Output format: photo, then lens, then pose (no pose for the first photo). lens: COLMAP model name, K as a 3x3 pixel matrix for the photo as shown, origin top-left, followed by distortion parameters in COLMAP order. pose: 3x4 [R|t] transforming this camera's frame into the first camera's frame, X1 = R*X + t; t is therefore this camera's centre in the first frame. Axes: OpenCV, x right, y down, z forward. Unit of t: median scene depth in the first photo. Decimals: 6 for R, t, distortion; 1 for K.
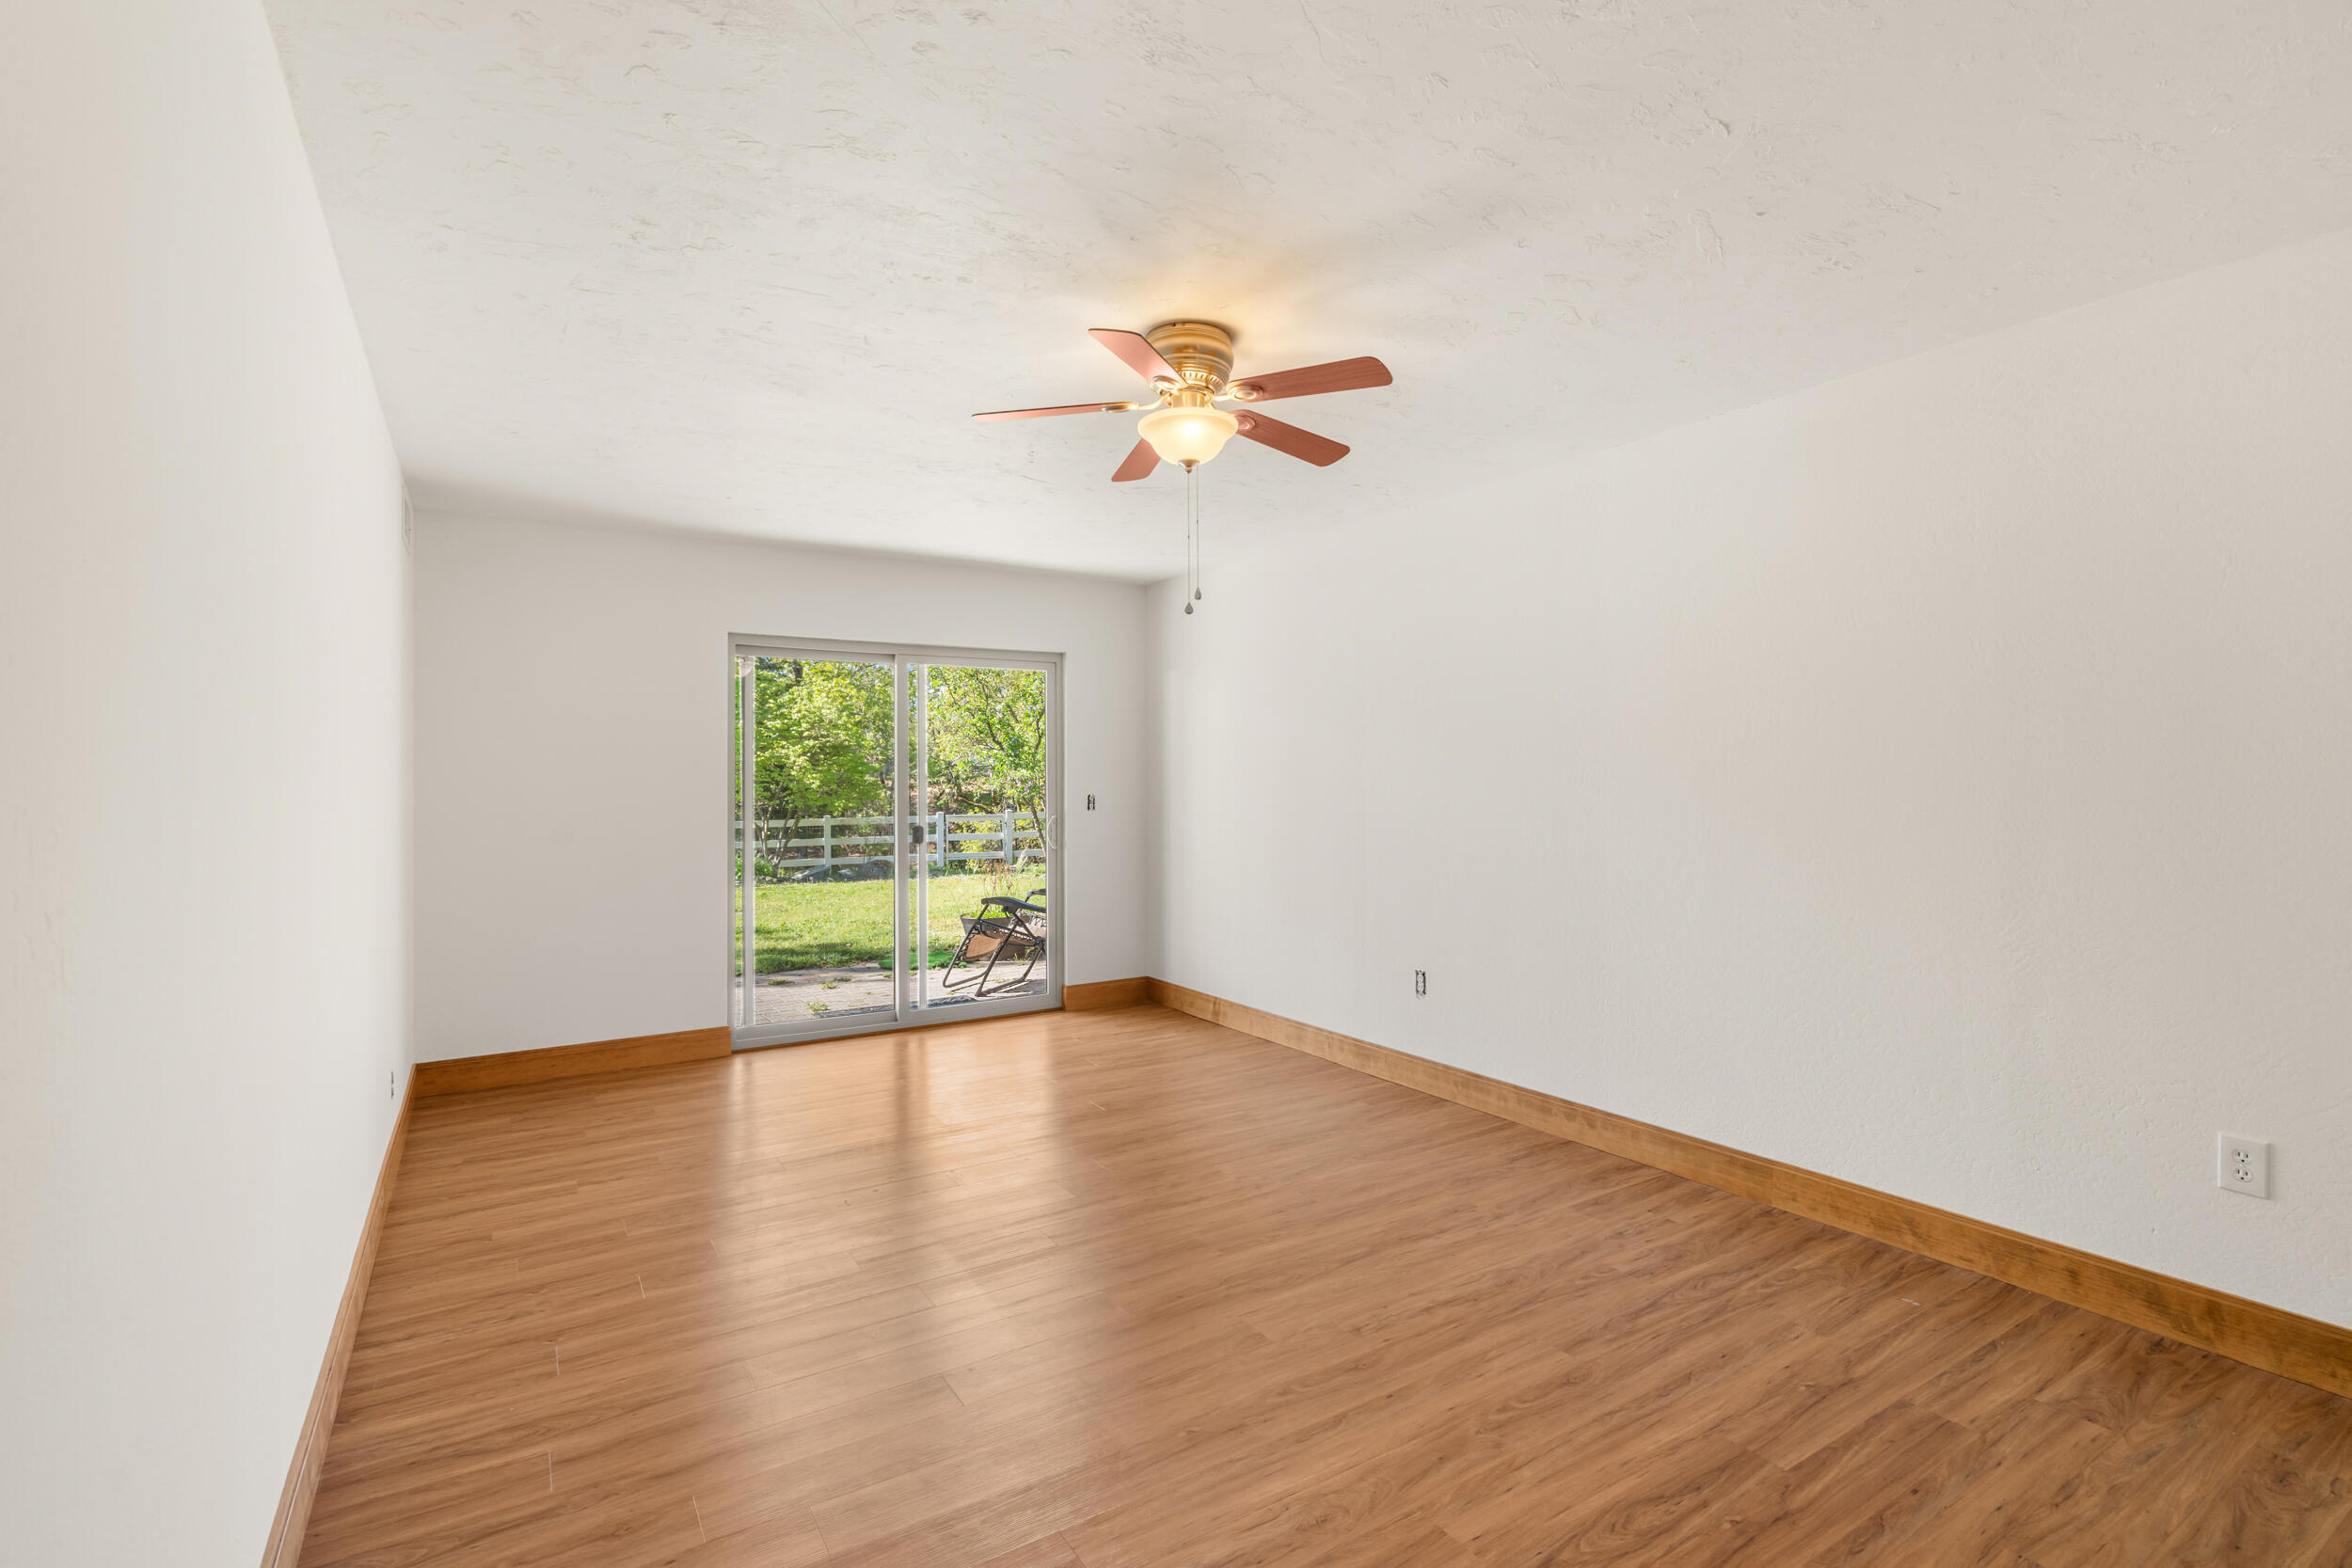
lens RADIAL K [[1073.9, 0, 1174.6], [0, 1073.9, 783.4], [0, 0, 1]] dist [-0.007626, 0.000687]
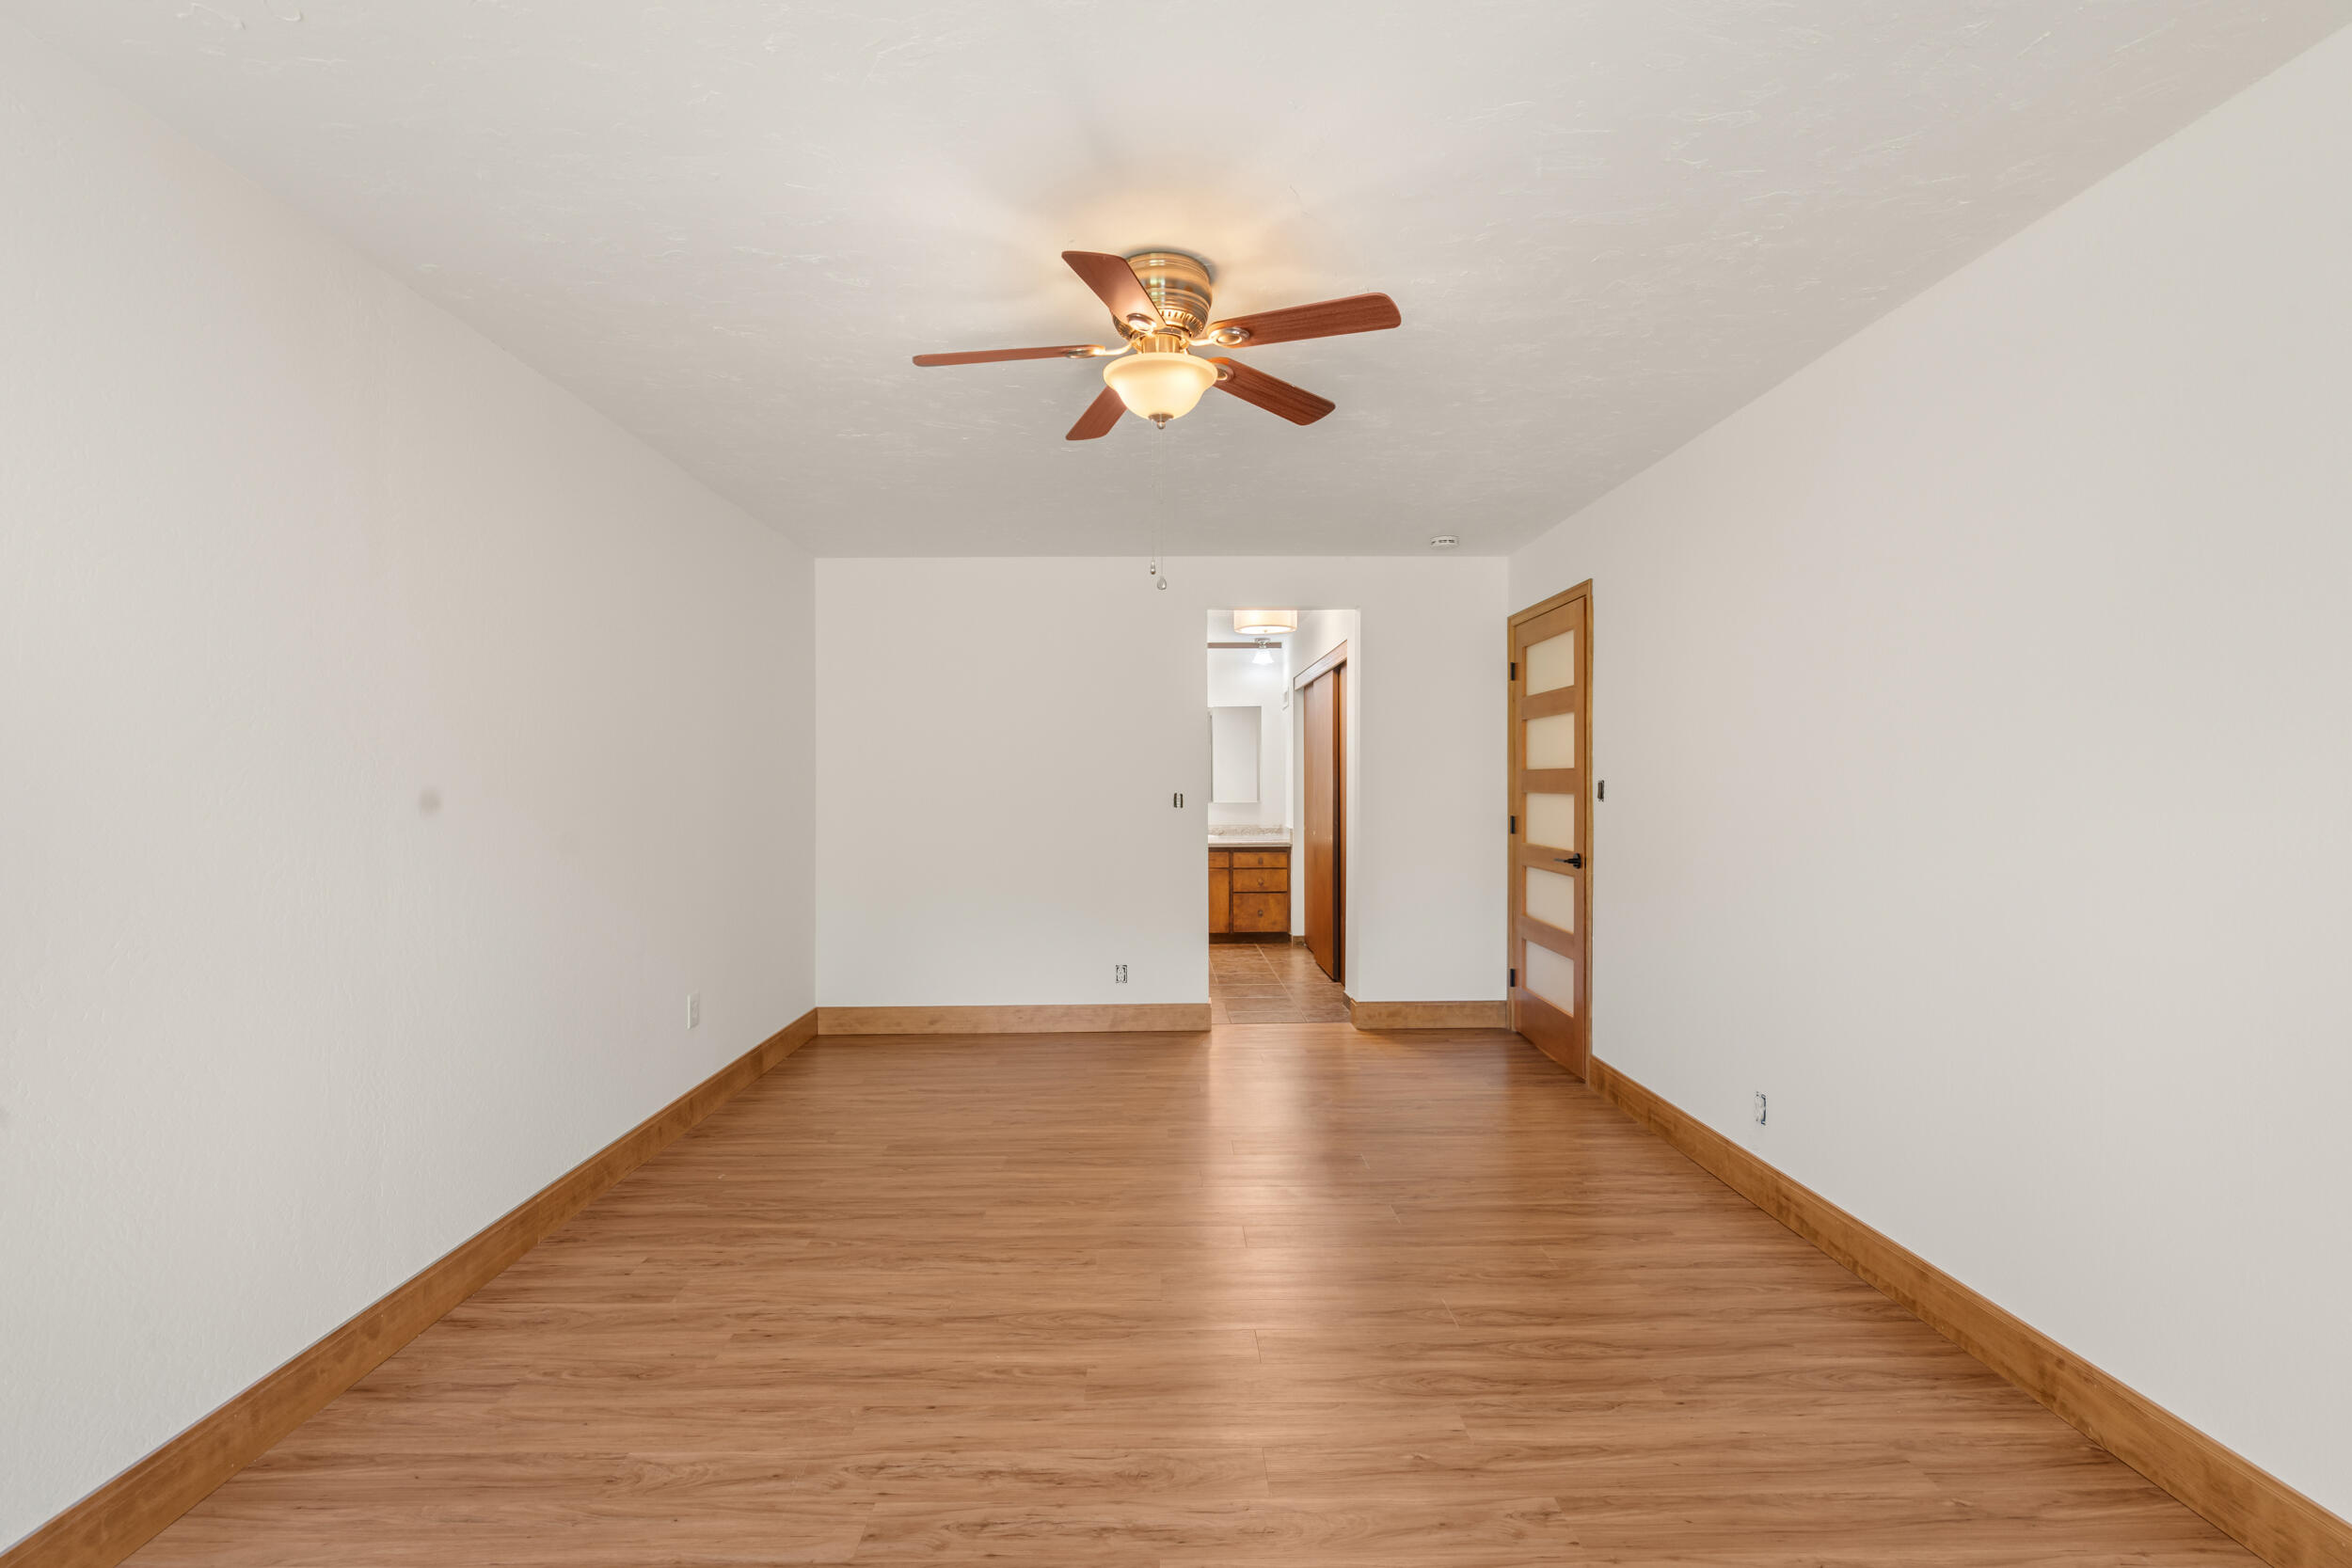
lens RADIAL K [[1073.9, 0, 1174.6], [0, 1073.9, 783.4], [0, 0, 1]] dist [-0.007626, 0.000687]
pose [[-0.858469, 0.006766, 0.512821, -0.452480], [0.008411, 0.999964, 0.000888, 0.003787], [-0.512796, 0.005076, -0.858495, 1.767461]]
